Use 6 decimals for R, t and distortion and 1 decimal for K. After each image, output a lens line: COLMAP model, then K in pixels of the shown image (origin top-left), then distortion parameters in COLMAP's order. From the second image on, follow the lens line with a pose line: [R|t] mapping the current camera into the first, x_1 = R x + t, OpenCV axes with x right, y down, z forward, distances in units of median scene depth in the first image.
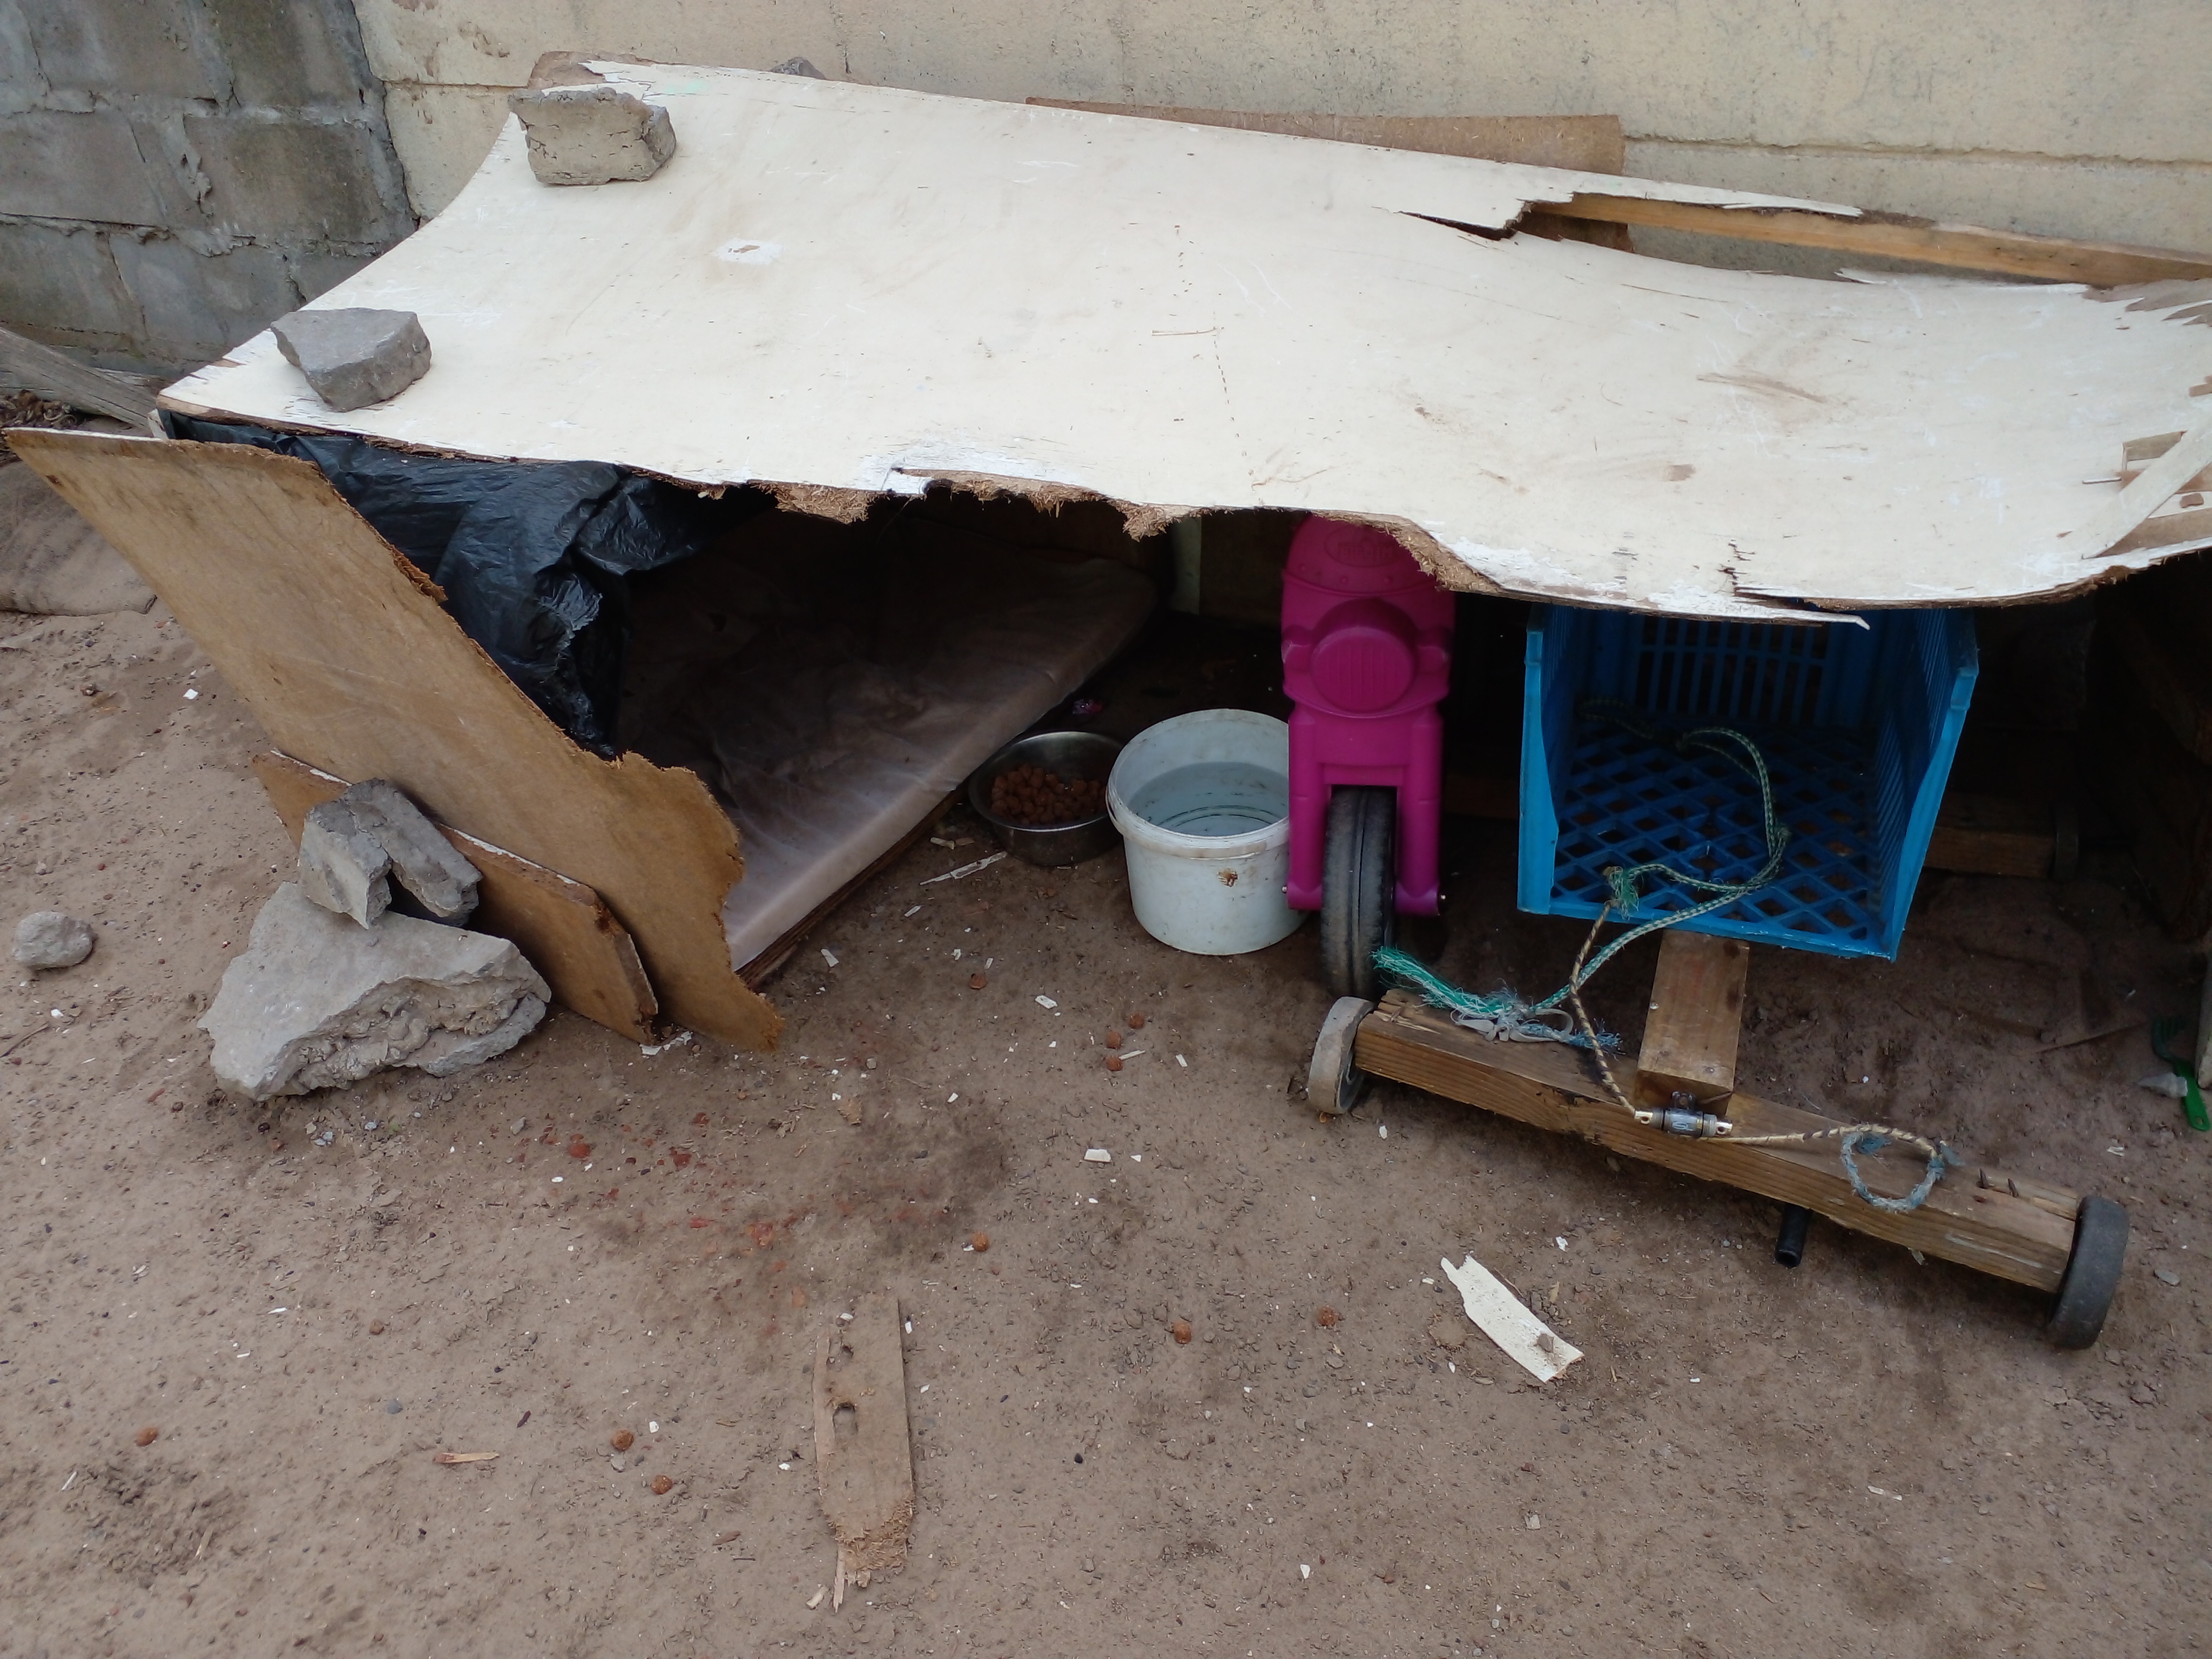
lens RADIAL K [[1776.4, 0, 937.7], [0, 1776.4, 769.0], [0, 0, 1]] dist [0.014516, -0.055407]
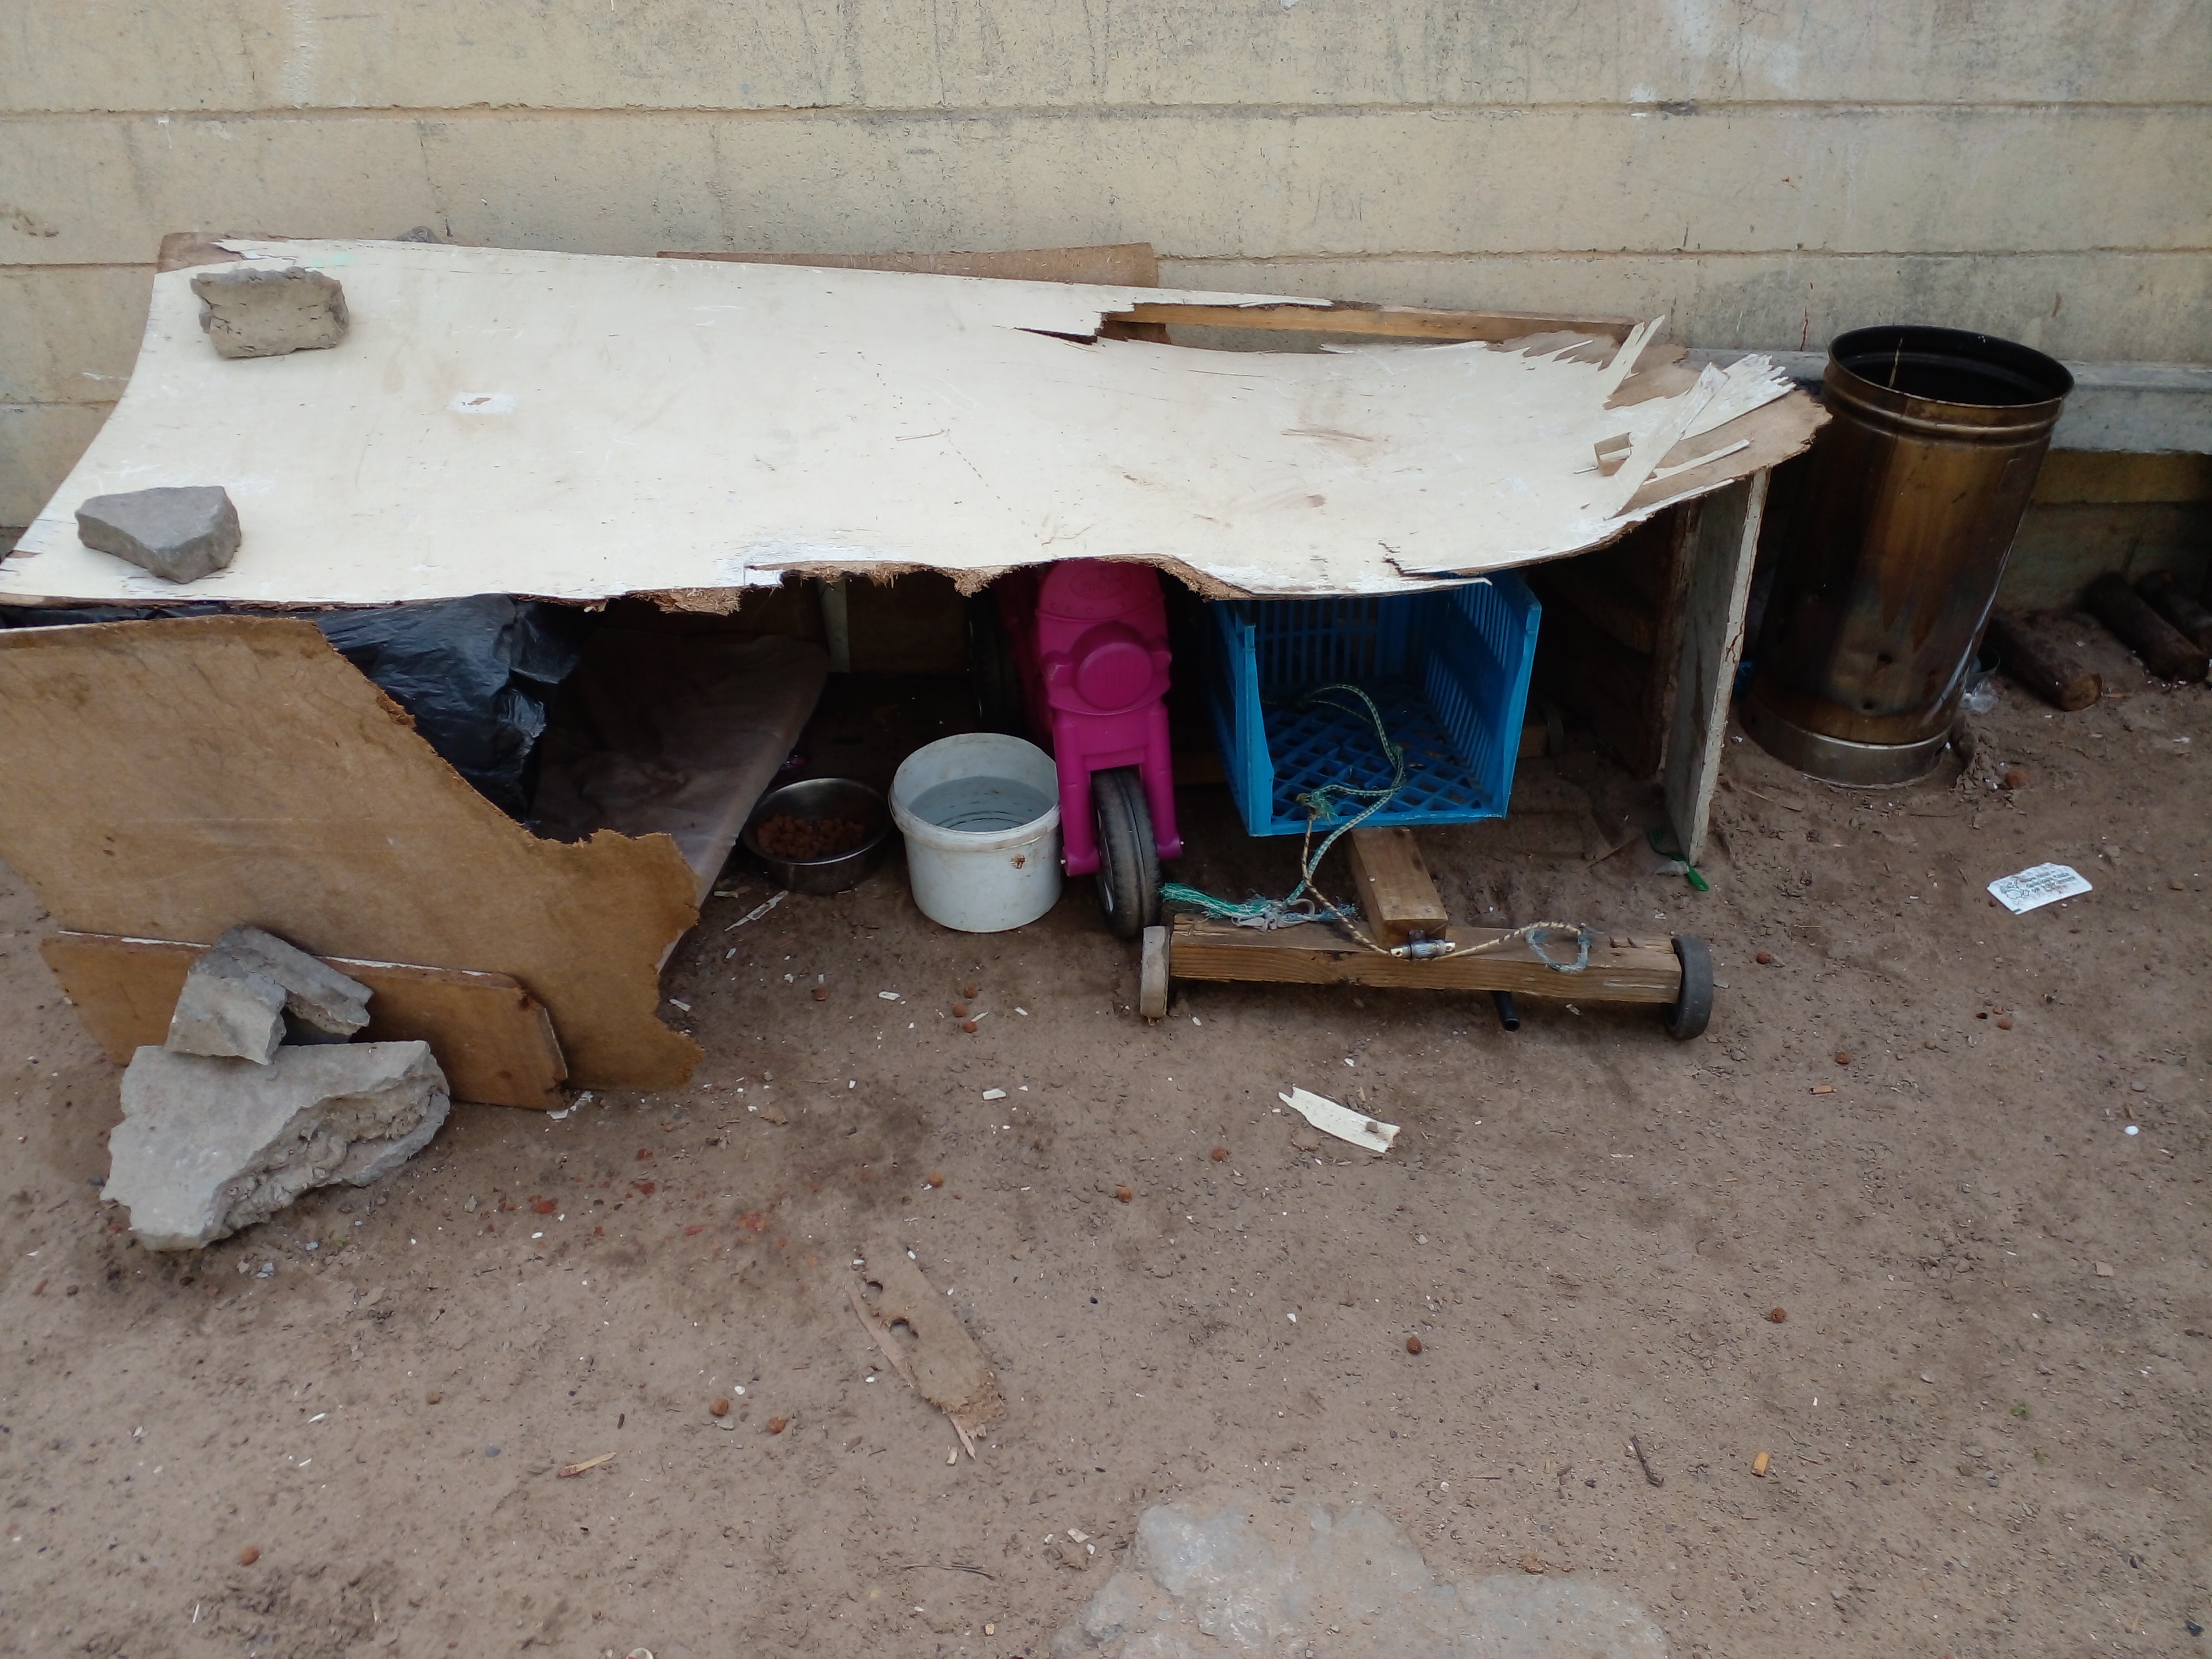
lens RADIAL K [[1776.4, 0, 961.4], [0, 1776.4, 744.7], [0, 0, 1]] dist [0.014516, -0.055407]
pose [[0.915289, -0.158623, 0.370248, -0.347395], [0.183065, 0.982593, -0.031589, 0.014139], [-0.358793, 0.096693, 0.928395, -0.160169]]
